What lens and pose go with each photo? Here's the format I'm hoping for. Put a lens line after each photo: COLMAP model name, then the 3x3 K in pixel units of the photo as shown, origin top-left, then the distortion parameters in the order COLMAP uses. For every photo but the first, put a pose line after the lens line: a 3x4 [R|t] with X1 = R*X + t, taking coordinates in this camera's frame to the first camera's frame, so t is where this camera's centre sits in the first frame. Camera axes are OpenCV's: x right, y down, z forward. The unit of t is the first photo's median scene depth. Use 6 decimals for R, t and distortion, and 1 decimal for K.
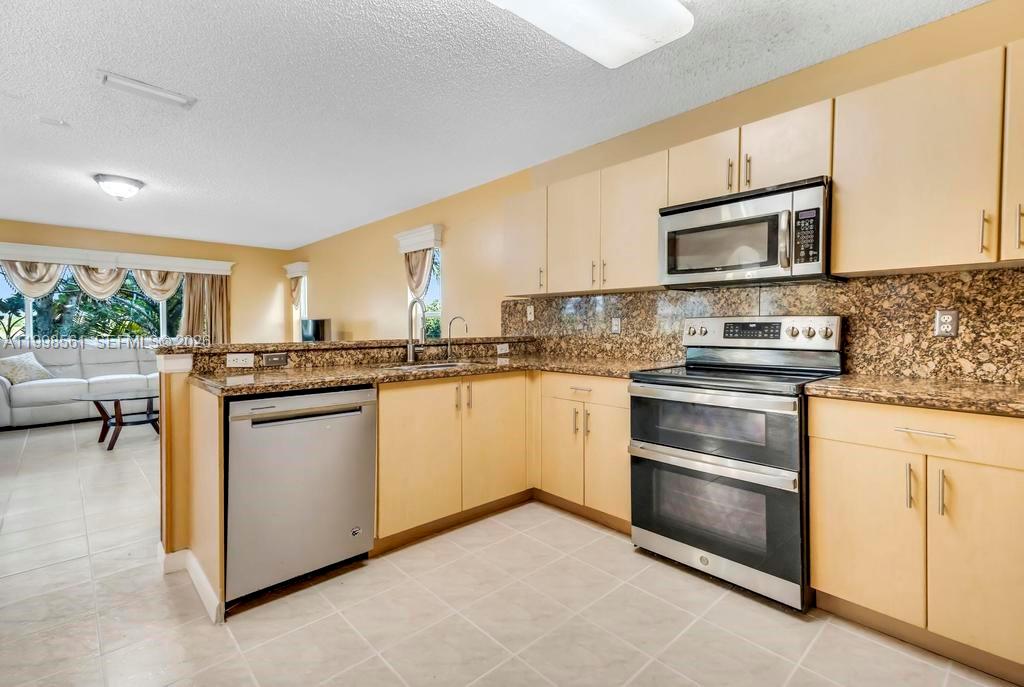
lens RADIAL K [[475.5, 0, 515.1], [0, 475.5, 330.2], [0, 0, 1]] dist [0.050234, -0.000011]
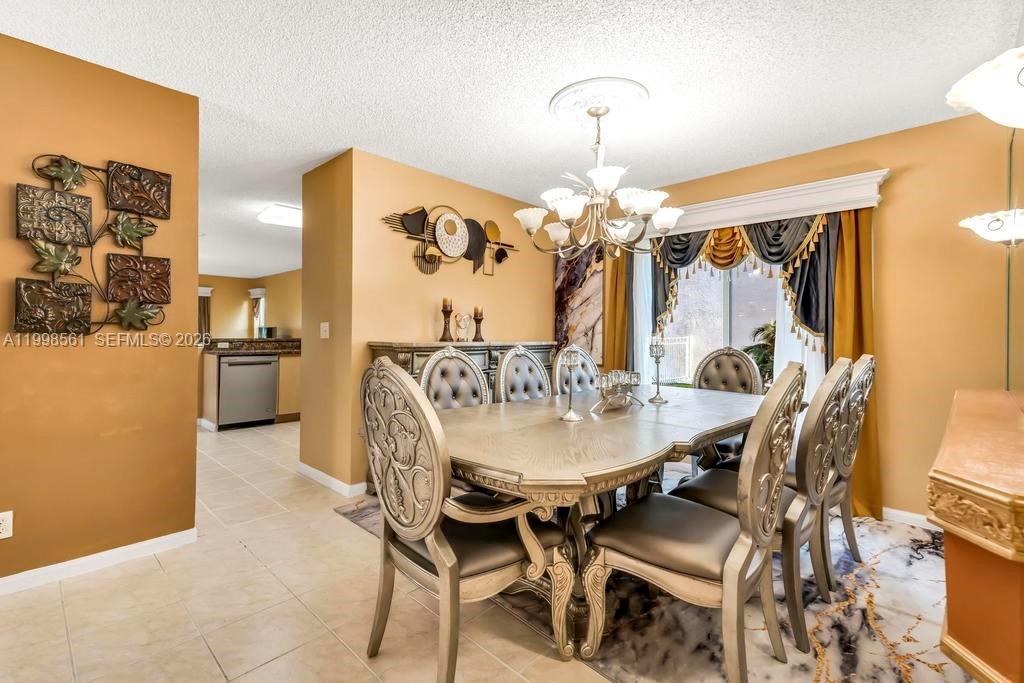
lens RADIAL K [[464.3, 0, 509.8], [0, 464.3, 332.4], [0, 0, 1]] dist [0.022459, 0.000011]
pose [[0.998341, 0.021130, 0.053562, 0.673828], [-0.020284, 0.999662, -0.016272, 0.005054], [-0.053887, 0.015159, 0.998432, -1.294064]]
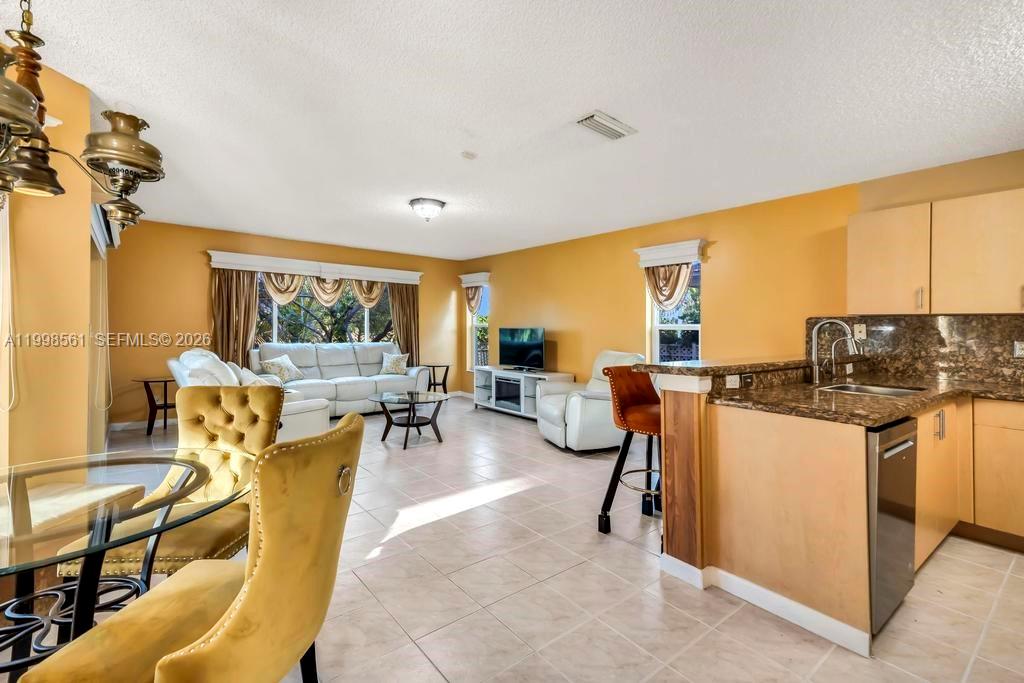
lens RADIAL K [[463.4, 0, 505.6], [0, 463.4, 322.3], [0, 0, 1]] dist [0.021119, -0.000103]
pose [[0.996788, 0.015804, -0.078510, -0.848580], [-0.017591, 0.999601, -0.022119, -0.028977], [0.078129, 0.023429, 0.996668, -0.016344]]
